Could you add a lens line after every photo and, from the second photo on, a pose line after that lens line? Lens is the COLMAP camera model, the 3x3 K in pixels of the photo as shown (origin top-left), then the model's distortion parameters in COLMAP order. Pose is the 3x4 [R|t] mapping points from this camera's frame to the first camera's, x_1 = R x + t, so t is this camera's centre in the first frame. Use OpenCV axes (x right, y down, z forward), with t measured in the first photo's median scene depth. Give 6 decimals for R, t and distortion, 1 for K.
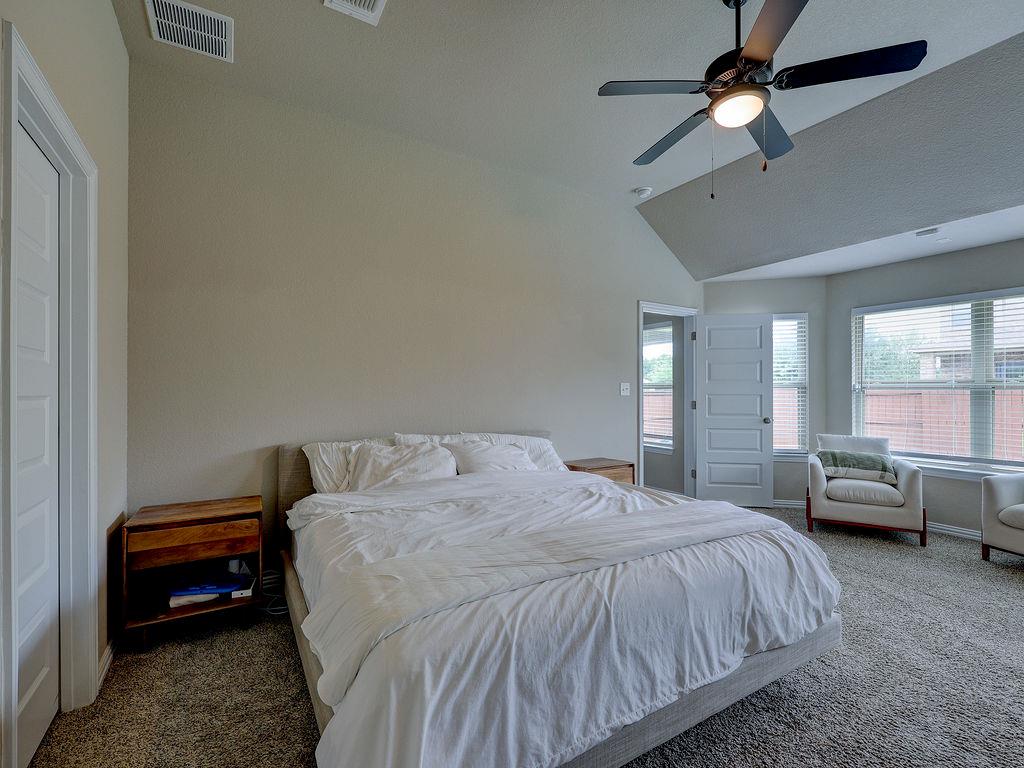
lens RADIAL K [[455.6, 0, 511.4], [0, 455.6, 391.7], [0, 0, 1]] dist [-0.001229, 0.000065]
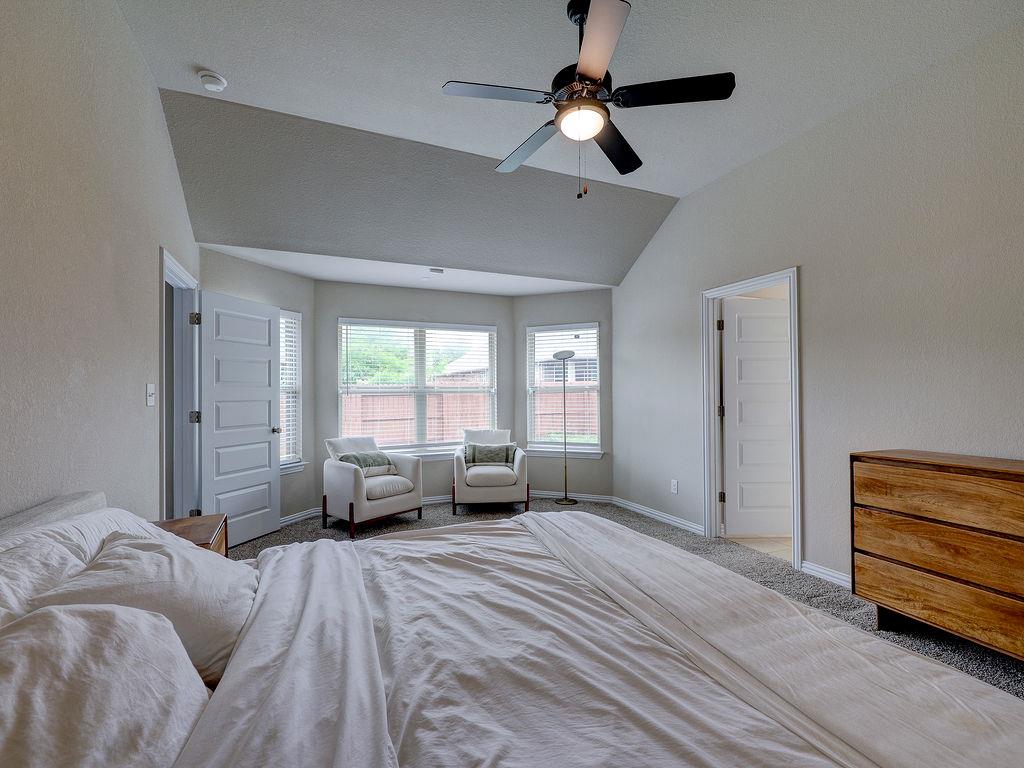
lens RADIAL K [[455.6, 0, 510.6], [0, 455.6, 389.8], [0, 0, 1]] dist [-0.001229, 0.000065]
pose [[0.152606, 0.002732, 0.988283, -0.264720], [0.003951, 0.999986, -0.003375, -0.009921], [-0.988279, 0.004420, 0.152593, 0.499627]]
